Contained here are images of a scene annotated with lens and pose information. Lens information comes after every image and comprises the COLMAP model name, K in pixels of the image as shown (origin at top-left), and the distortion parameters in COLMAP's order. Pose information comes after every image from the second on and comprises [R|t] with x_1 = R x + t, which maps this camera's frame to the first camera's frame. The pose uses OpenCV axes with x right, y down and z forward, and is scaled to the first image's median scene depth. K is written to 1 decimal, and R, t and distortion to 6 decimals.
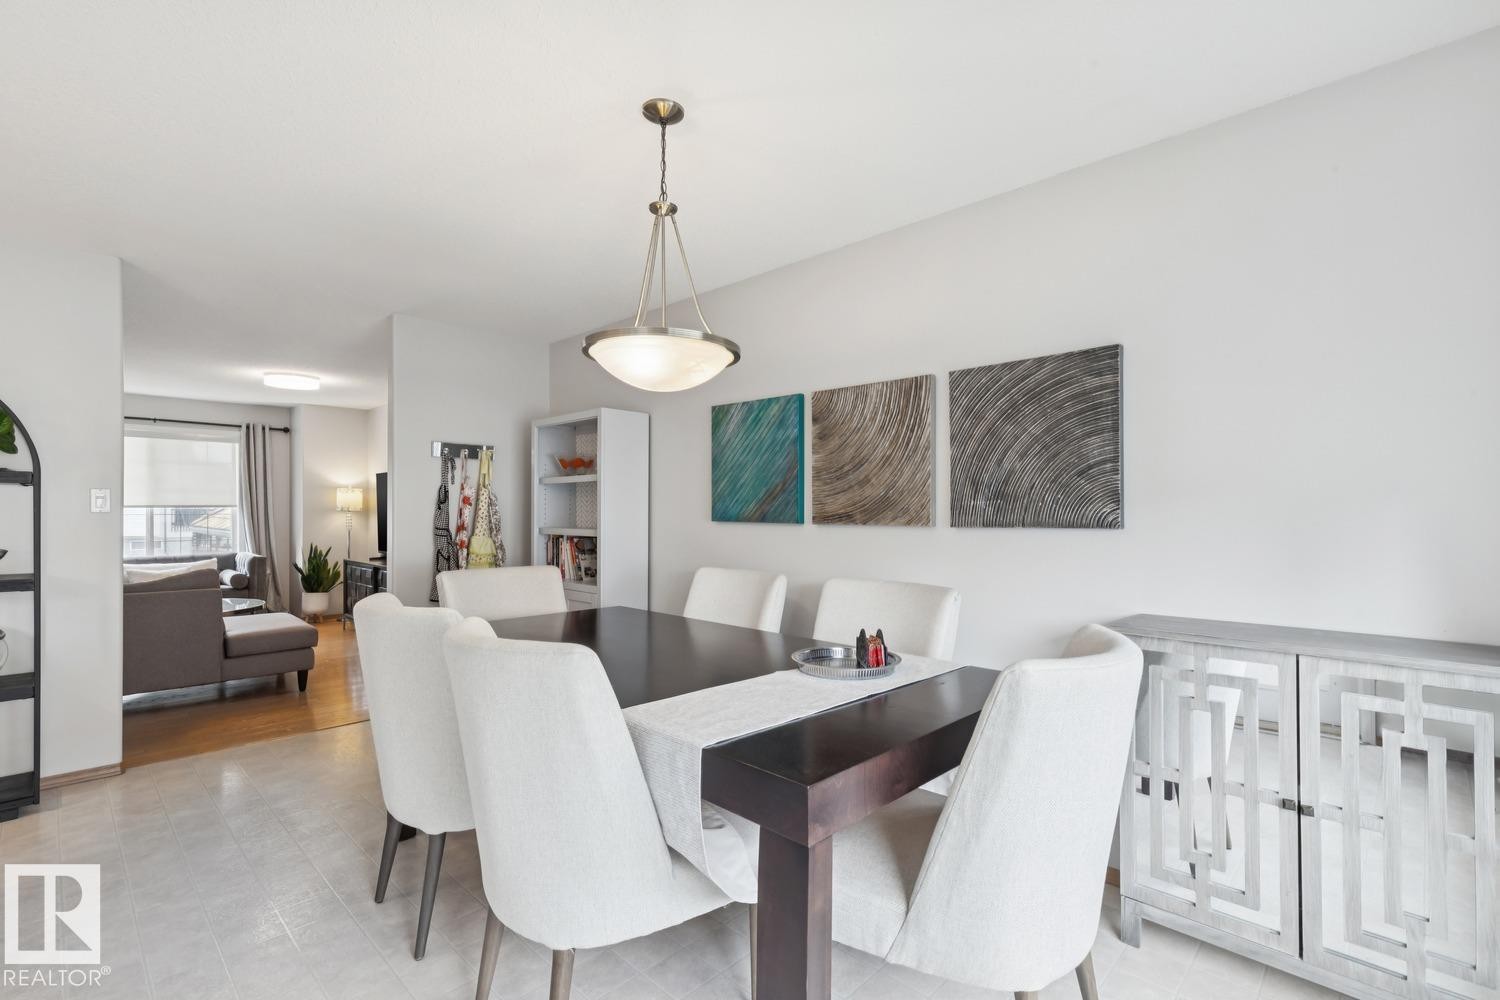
lens RADIAL K [[671.6, 0, 750.0], [0, 671.6, 500.0], [0, 0, 1]] dist [0.001511, 0.000186]
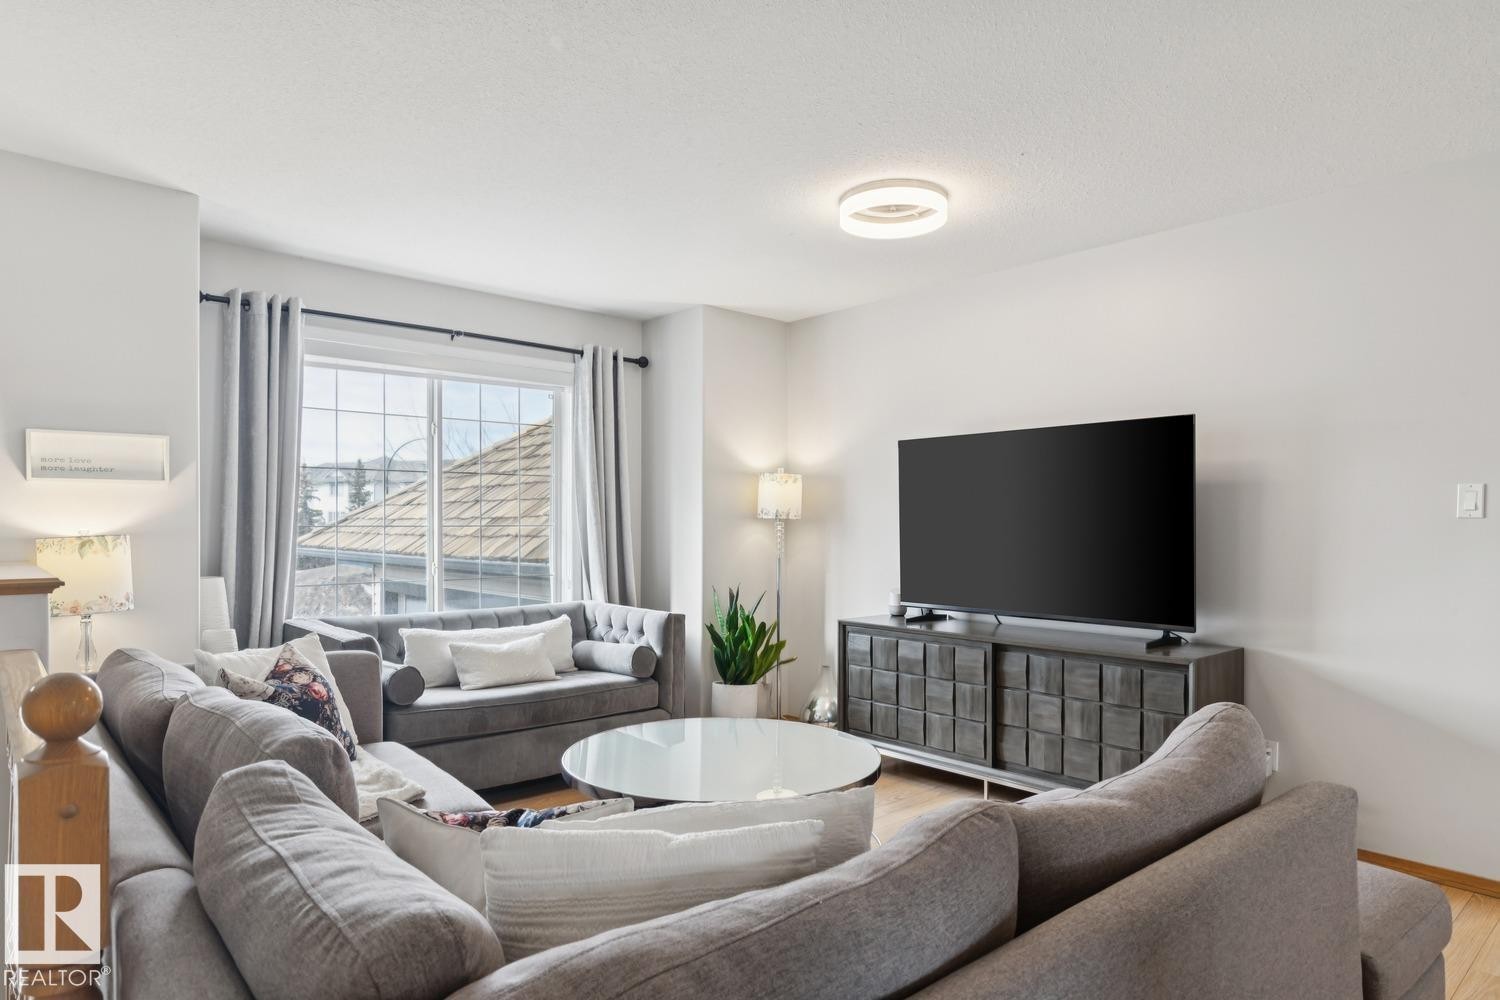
lens RADIAL K [[892.1, 0, 752.6], [0, 892.1, 523.6], [0, 0, 1]] dist [0.002027, 0.000523]
pose [[0.996855, -0.000769, -0.079244, -0.798407], [0.002044, 0.999870, 0.016008, 0.011711], [0.079221, -0.016120, 0.996727, 0.471555]]
